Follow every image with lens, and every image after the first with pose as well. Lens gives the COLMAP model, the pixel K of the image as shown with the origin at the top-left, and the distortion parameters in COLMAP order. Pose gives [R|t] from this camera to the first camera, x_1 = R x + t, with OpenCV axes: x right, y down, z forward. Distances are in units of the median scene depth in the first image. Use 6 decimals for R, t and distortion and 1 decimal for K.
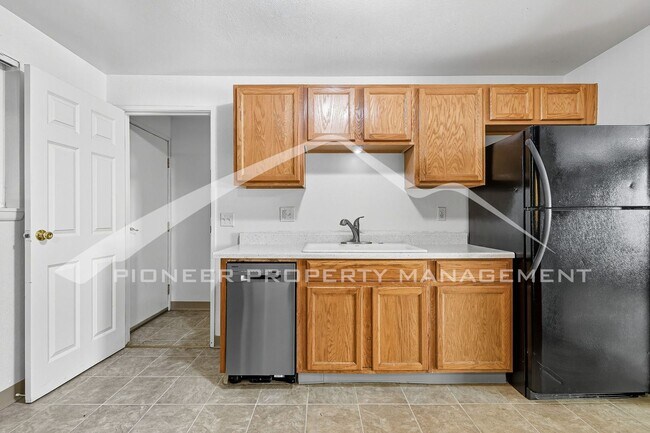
lens RADIAL K [[289.8, 0, 322.4], [0, 289.8, 216.5], [0, 0, 1]] dist [-0.001238, -0.000507]
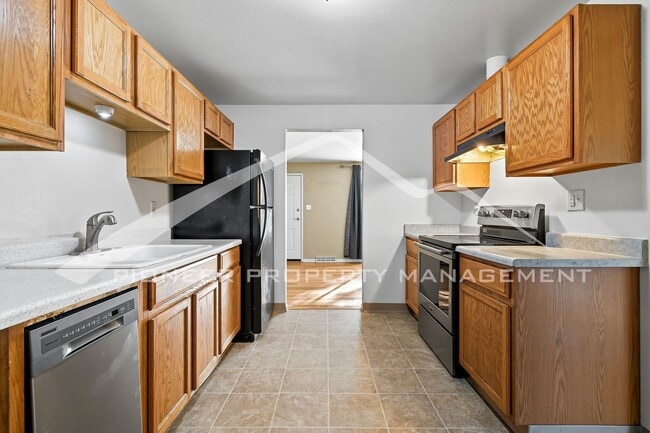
lens RADIAL K [[305.6, 0, 325.0], [0, 305.6, 216.5], [0, 0, 1]] dist [0.000021, -0.000134]
pose [[0.011971, -0.013058, 0.999843, -0.751191], [-0.004614, 0.999903, 0.013114, -0.001114], [-0.999918, -0.004770, 0.011910, 0.622547]]
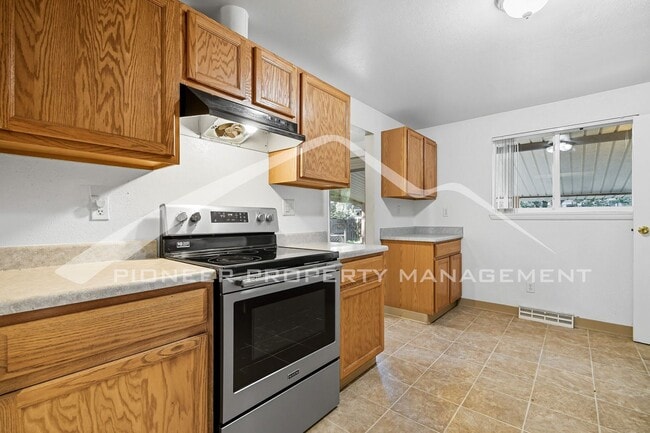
lens RADIAL K [[289.8, 0, 322.4], [0, 289.8, 216.5], [0, 0, 1]] dist [-0.001238, -0.000507]
pose [[-0.660190, -0.005155, -0.751081, 0.438736], [0.007353, 0.999884, -0.013326, 0.003632], [0.751063, -0.014320, -0.660075, 0.685741]]
